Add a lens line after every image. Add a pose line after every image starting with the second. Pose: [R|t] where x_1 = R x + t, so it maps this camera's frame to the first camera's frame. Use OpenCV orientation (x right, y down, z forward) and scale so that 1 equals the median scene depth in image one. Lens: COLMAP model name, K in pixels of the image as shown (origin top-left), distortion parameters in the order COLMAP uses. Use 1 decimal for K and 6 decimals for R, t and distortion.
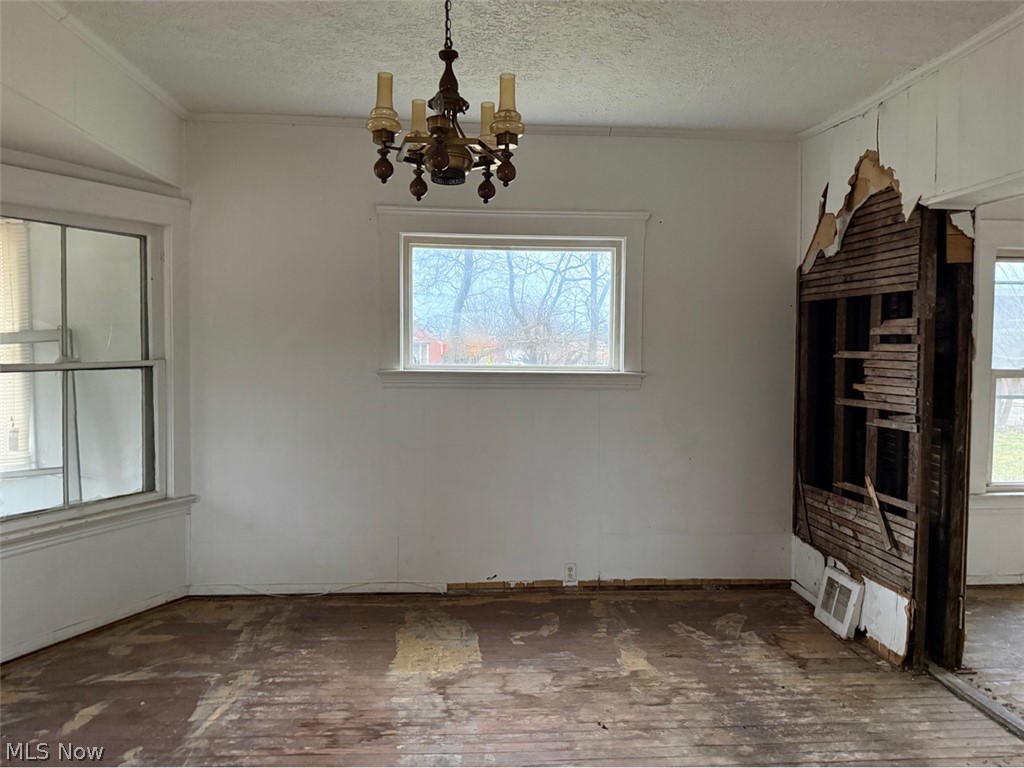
lens RADIAL K [[729.7, 0, 507.7], [0, 729.7, 379.8], [0, 0, 1]] dist [0.037216, -0.046268]
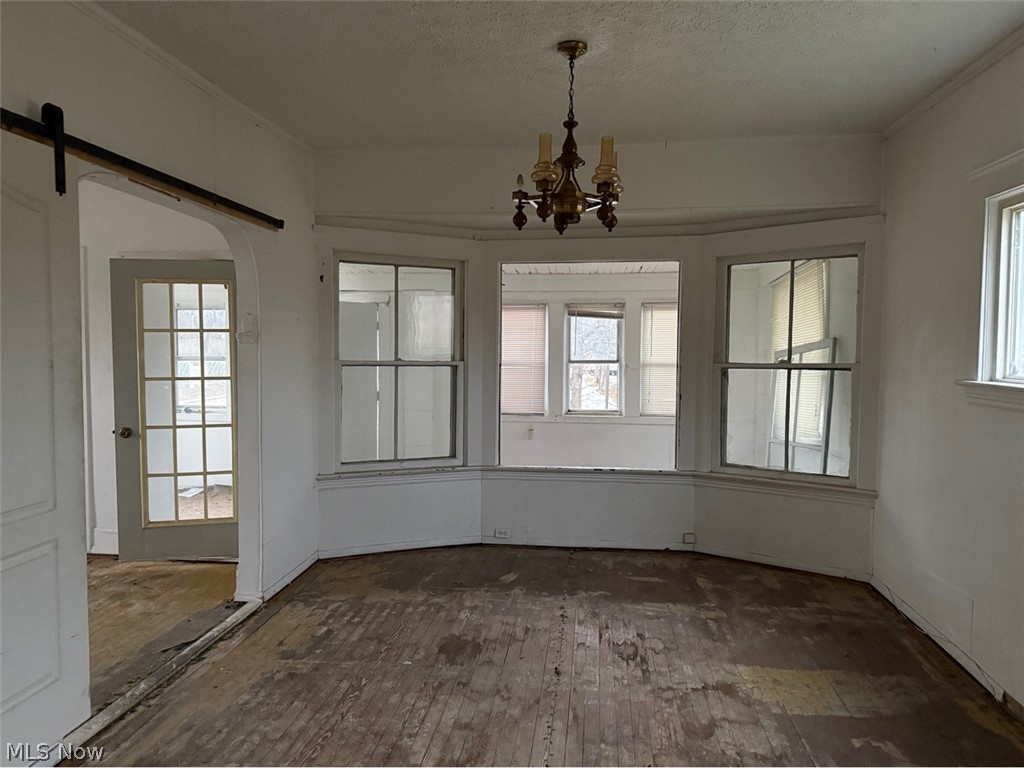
lens RADIAL K [[729.7, 0, 507.7], [0, 729.7, 379.8], [0, 0, 1]] dist [0.037216, -0.046268]
pose [[-0.192052, 0.042010, -0.980485, 0.903838], [-0.051385, 0.997283, 0.052794, -0.041636], [0.980039, 0.060521, -0.189371, 0.849396]]
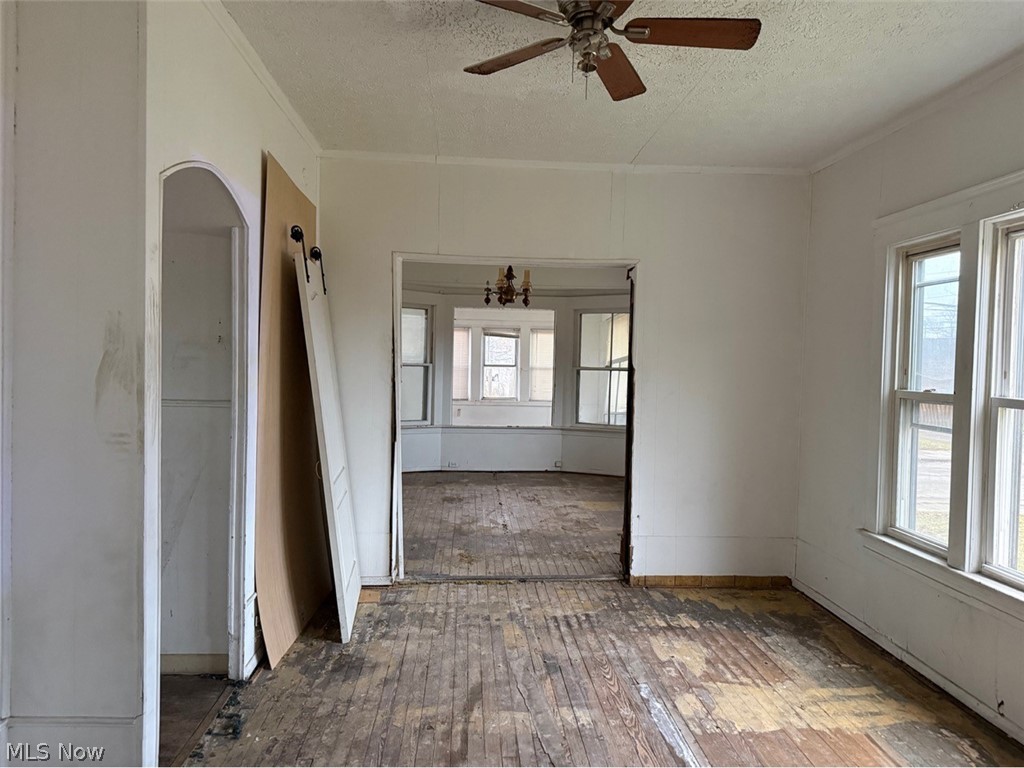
lens RADIAL K [[712.5, 0, 512.0], [0, 712.5, 384.0], [0, 0, 1]] dist [0.153610, -0.279112]
pose [[-0.017651, 0.039084, -0.999080, 2.142299], [-0.071943, 0.996596, 0.040258, -0.047059], [0.997253, 0.072587, -0.014779, 0.787564]]
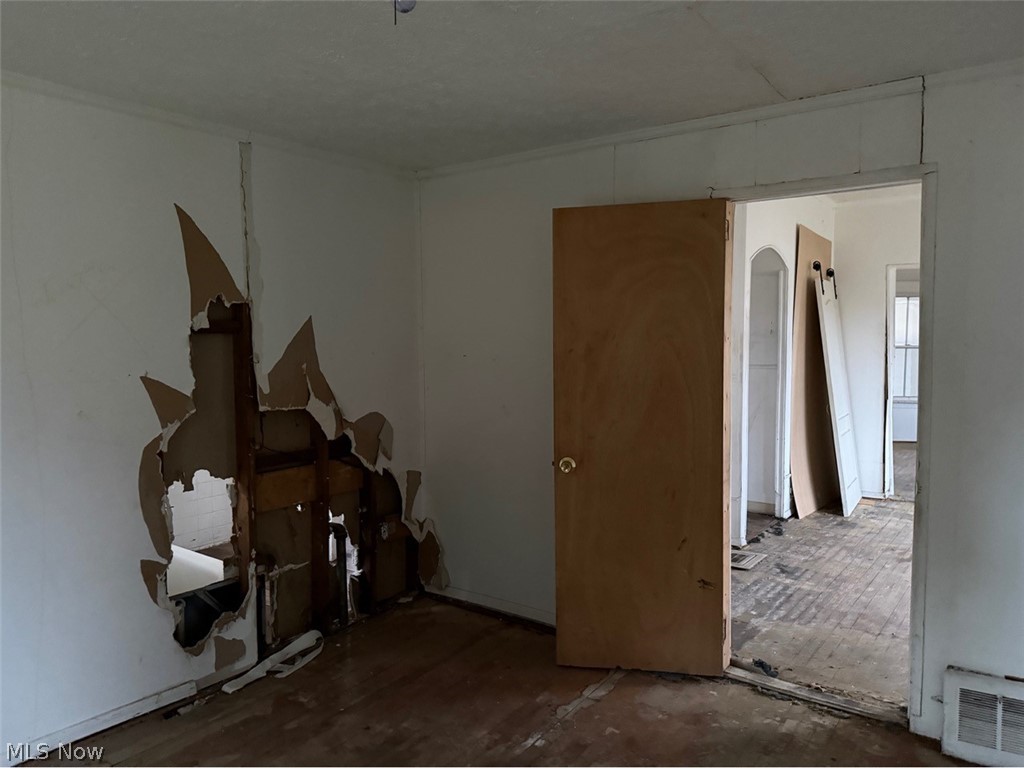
lens RADIAL K [[729.7, 0, 507.7], [0, 729.7, 379.8], [0, 0, 1]] dist [0.037216, -0.046268]
pose [[-0.657695, 0.043971, -0.752000, 3.724991], [-0.034495, 0.995490, 0.088378, -0.068873], [0.752494, 0.084066, -0.653212, 1.345909]]
